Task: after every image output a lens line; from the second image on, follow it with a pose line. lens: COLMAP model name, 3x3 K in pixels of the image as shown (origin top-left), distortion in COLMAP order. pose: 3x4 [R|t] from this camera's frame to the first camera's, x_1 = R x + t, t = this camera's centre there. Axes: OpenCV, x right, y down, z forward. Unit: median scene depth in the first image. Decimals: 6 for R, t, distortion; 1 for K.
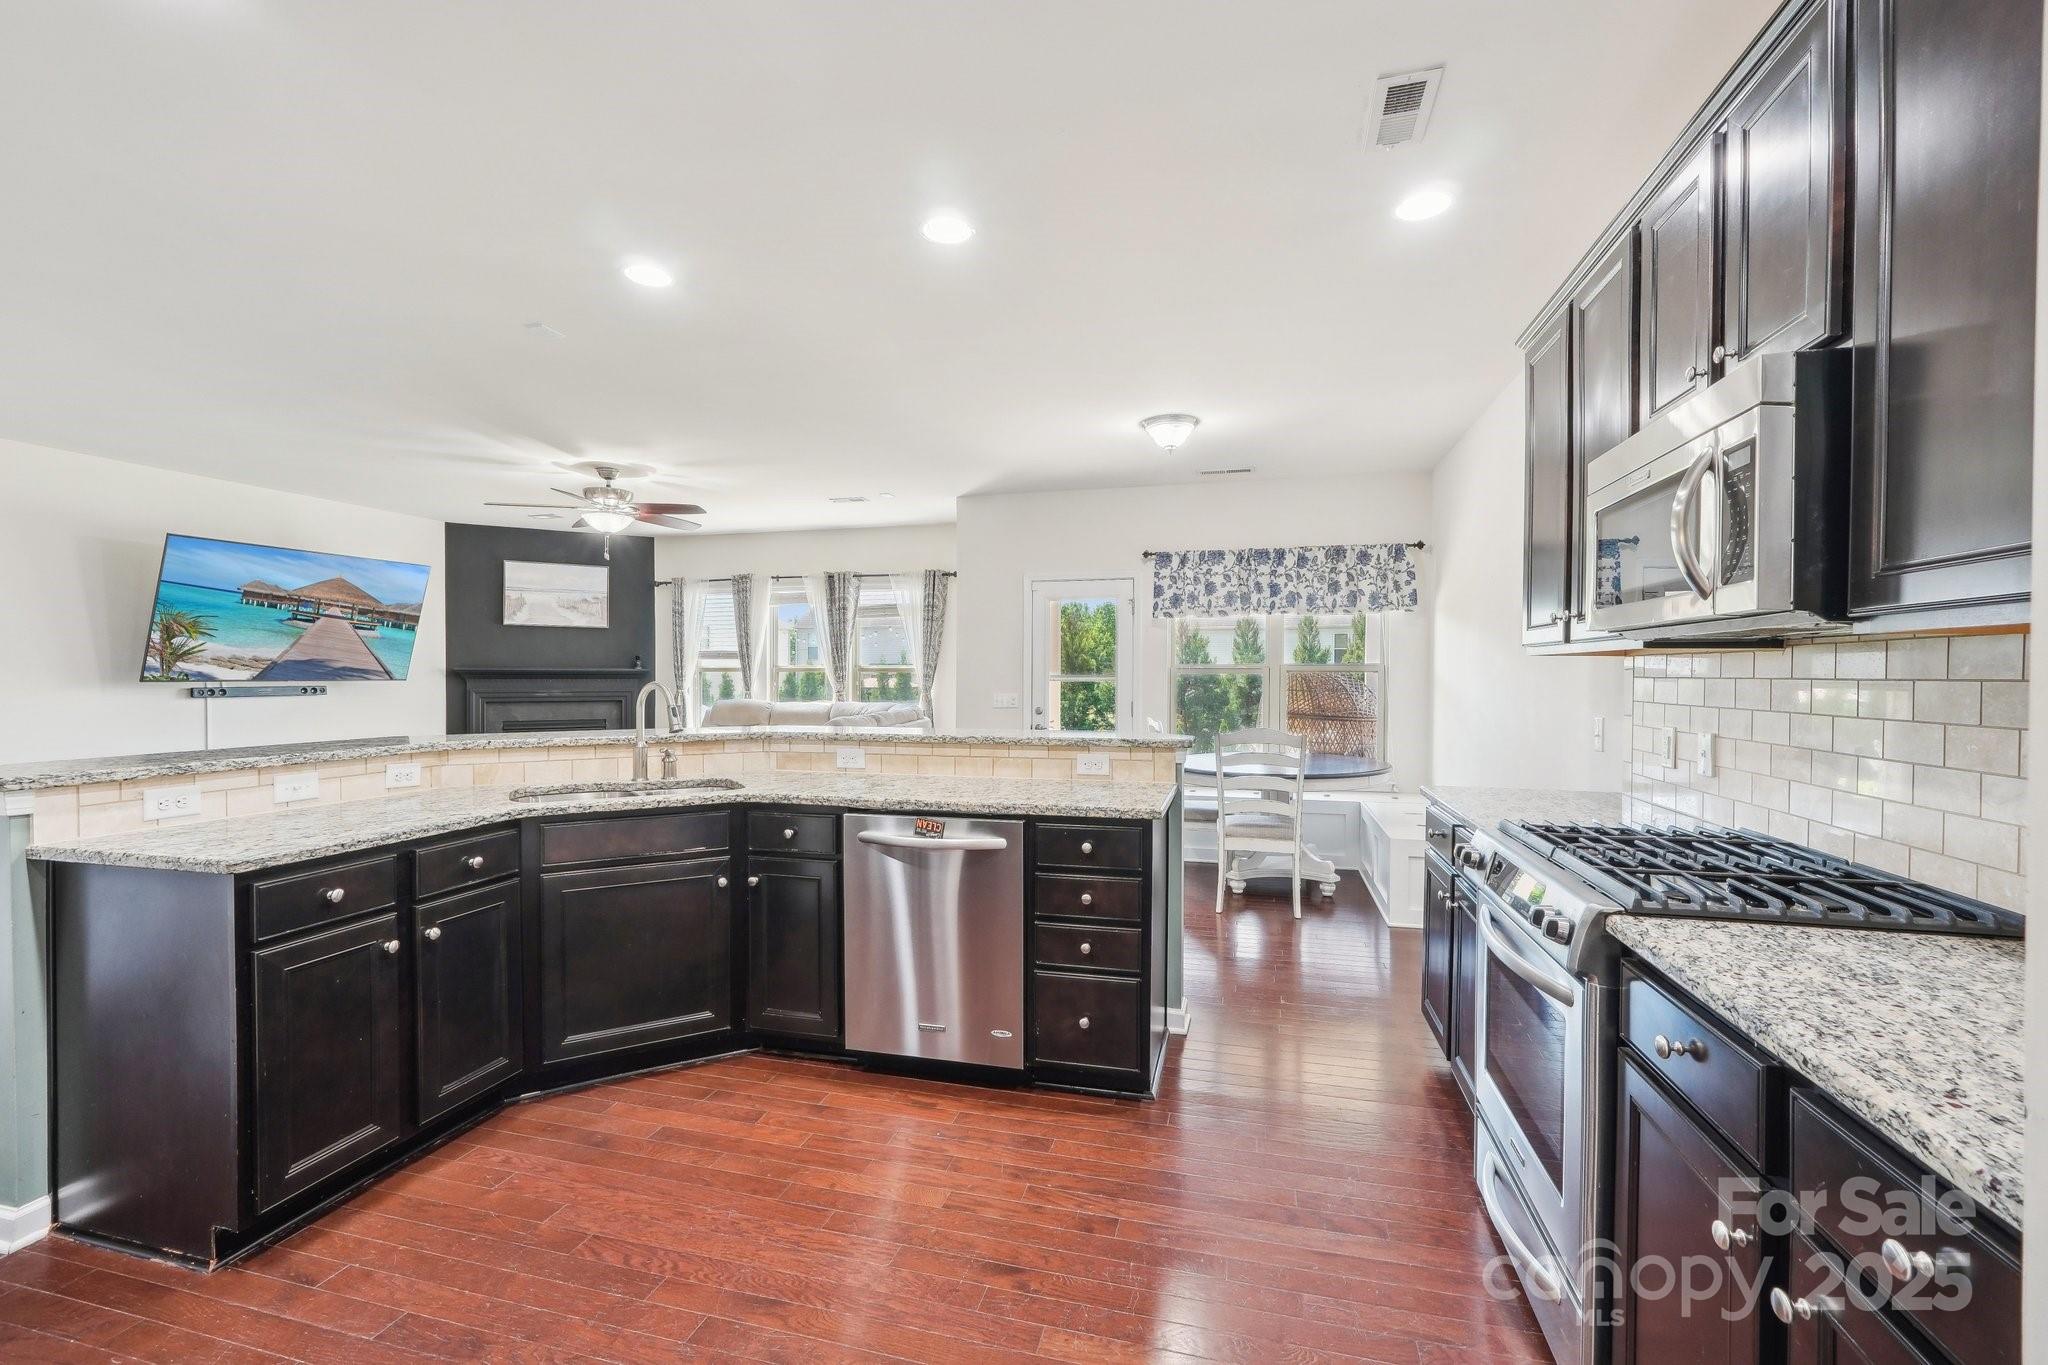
lens RADIAL K [[864.8, 0, 1029.5], [0, 864.8, 685.0], [0, 0, 1]] dist [-0.016763, 0.007306]
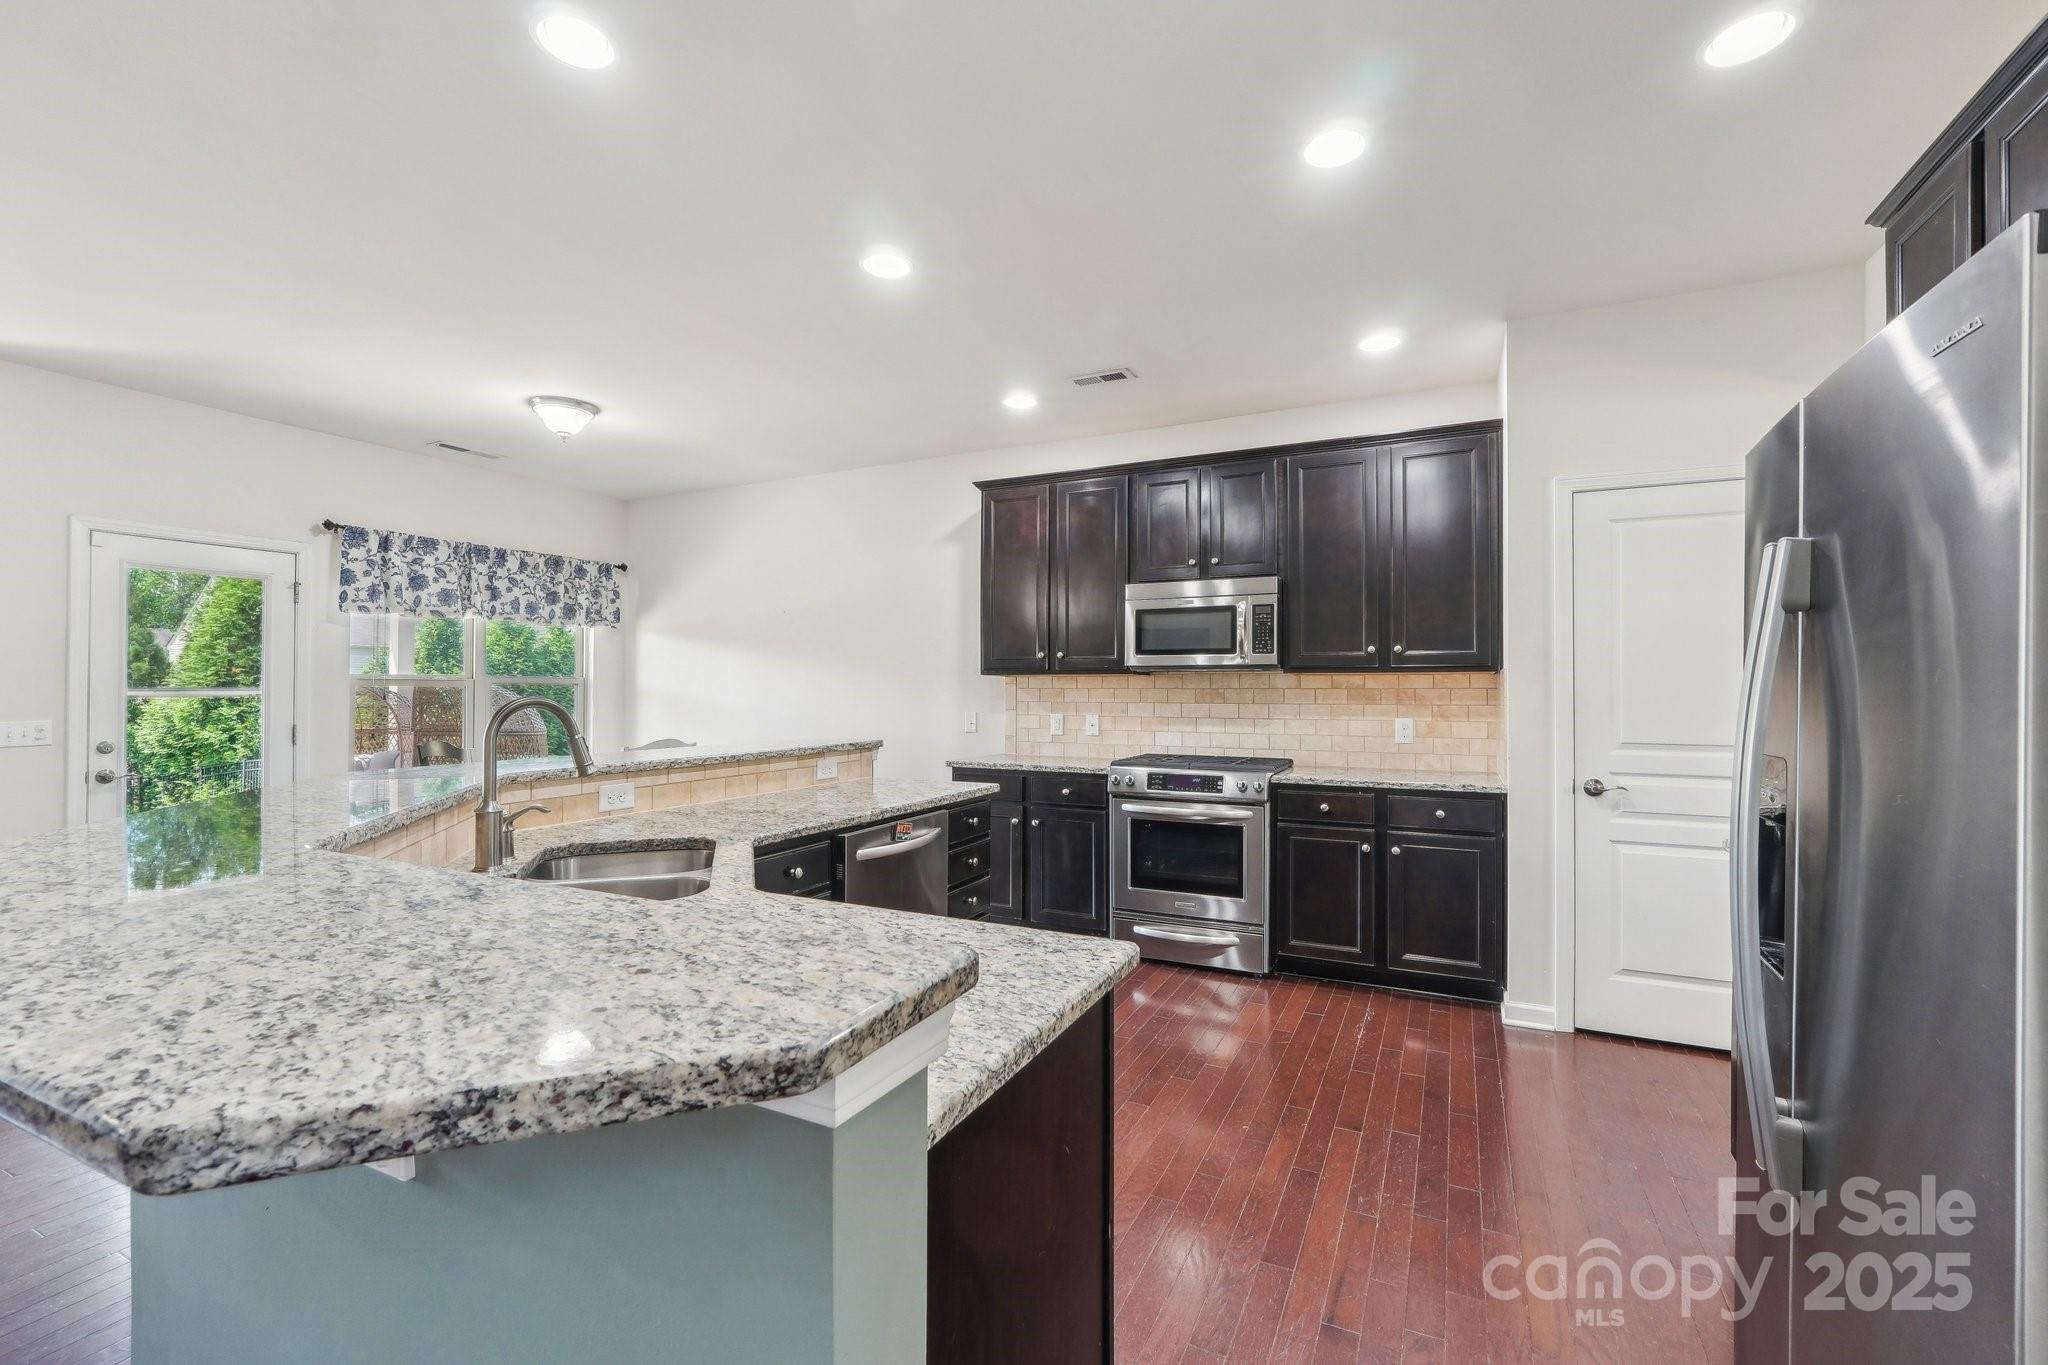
lens RADIAL K [[864.8, 0, 1028.4], [0, 864.8, 676.3], [0, 0, 1]] dist [-0.016763, 0.007306]
pose [[0.194264, 0.013991, 0.980849, -0.745833], [0.012730, 0.999778, -0.016782, -0.002228], [-0.980867, 0.015746, 0.194043, 0.431291]]
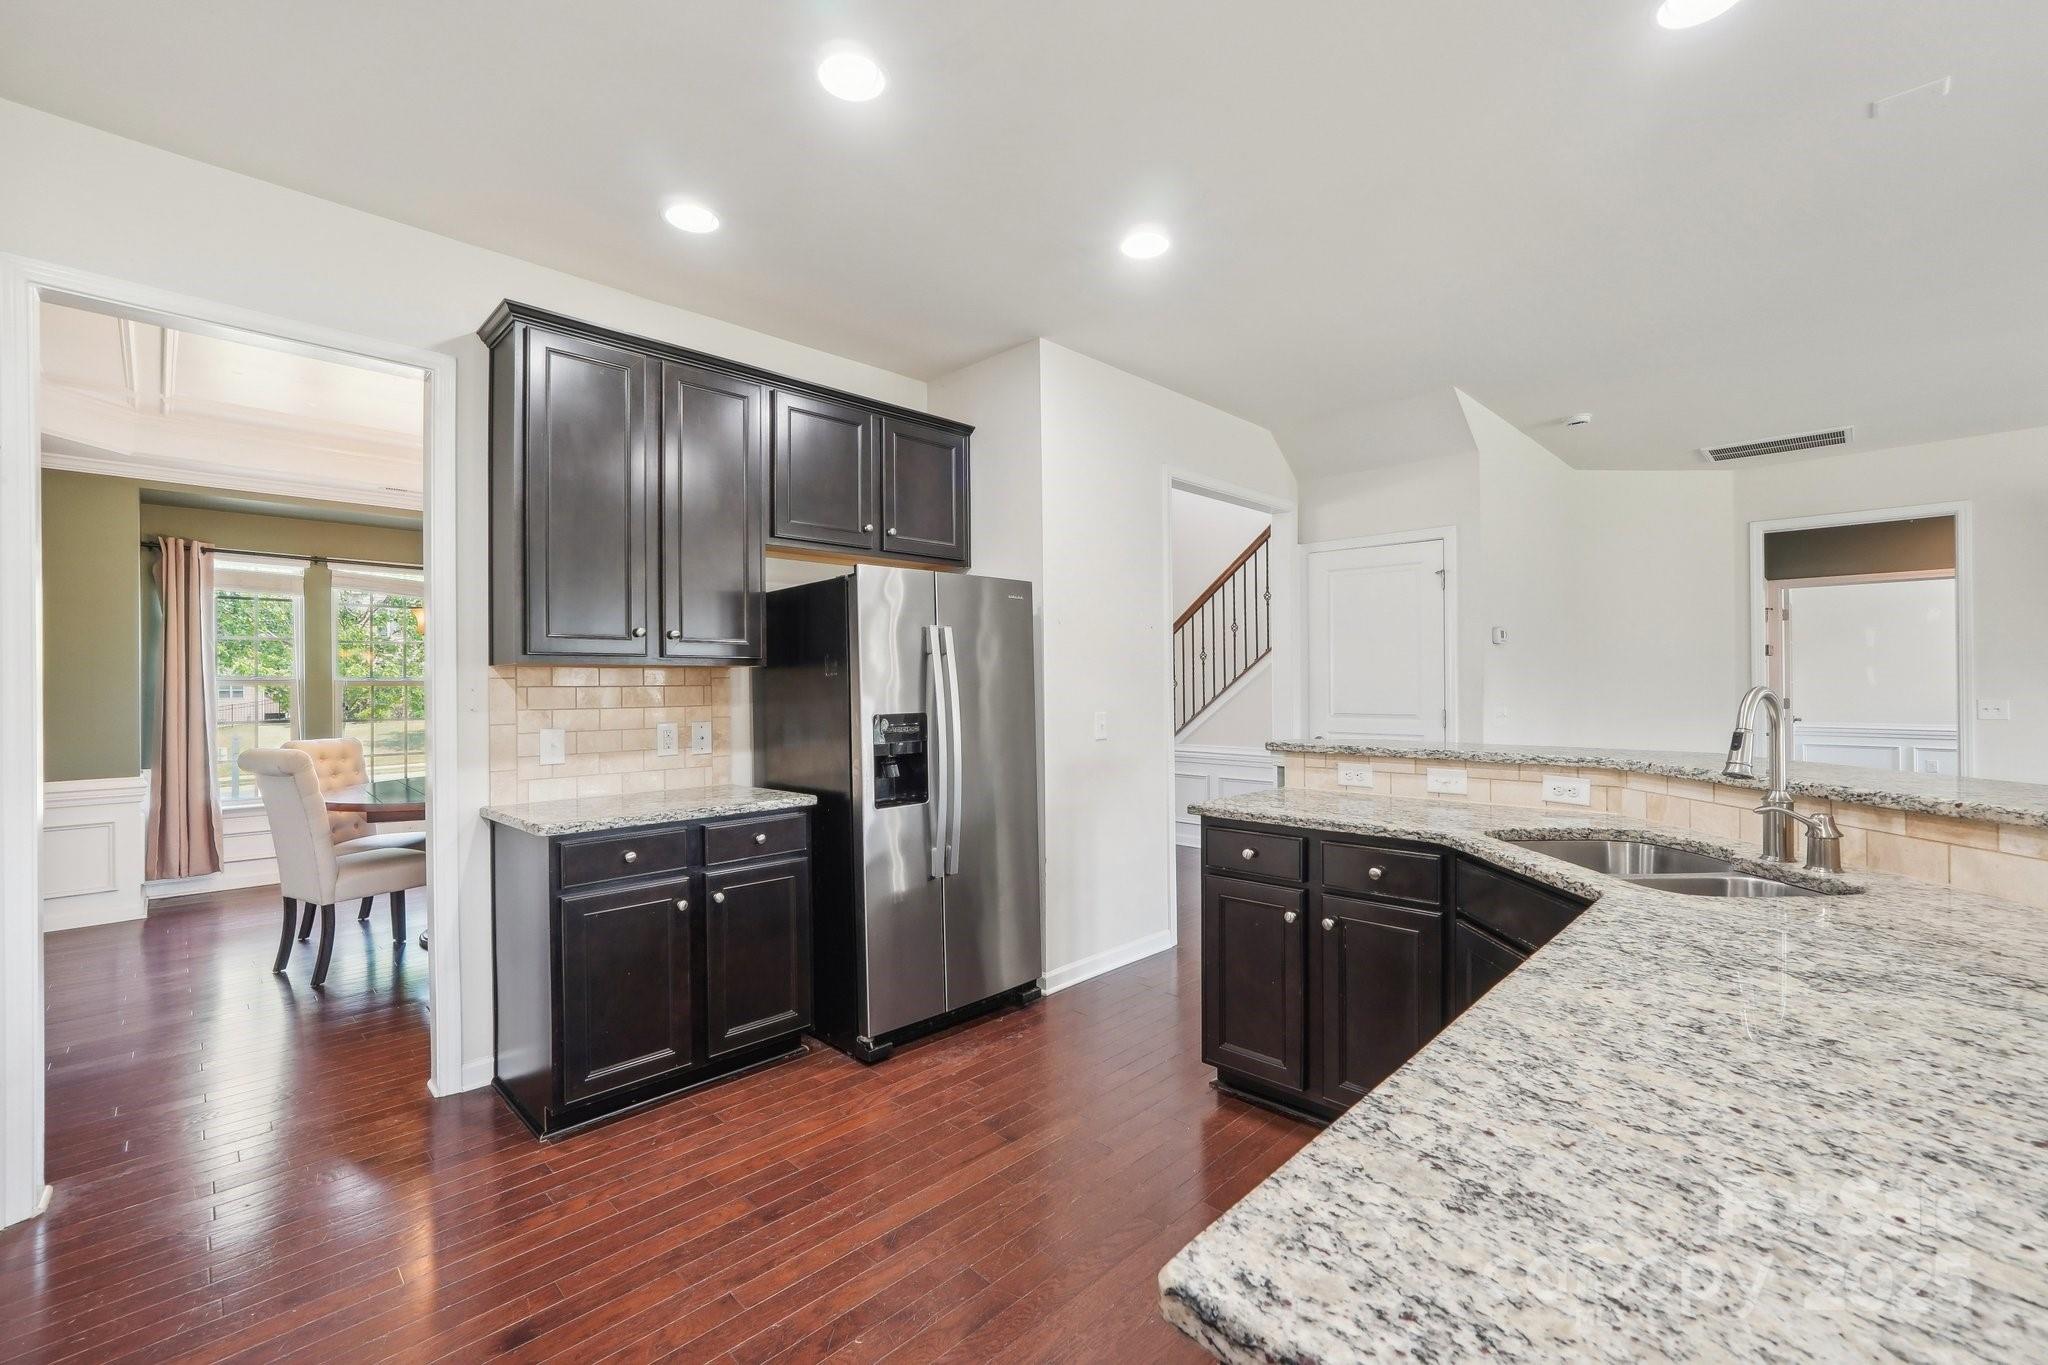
lens RADIAL K [[864.8, 0, 1028.6], [0, 864.8, 687.1], [0, 0, 1]] dist [-0.016763, 0.007306]
pose [[-0.522024, 0.000171, -0.852931, 0.221282], [-0.004895, 0.999983, 0.003197, -0.000366], [0.852917, 0.005844, -0.522015, 0.700124]]
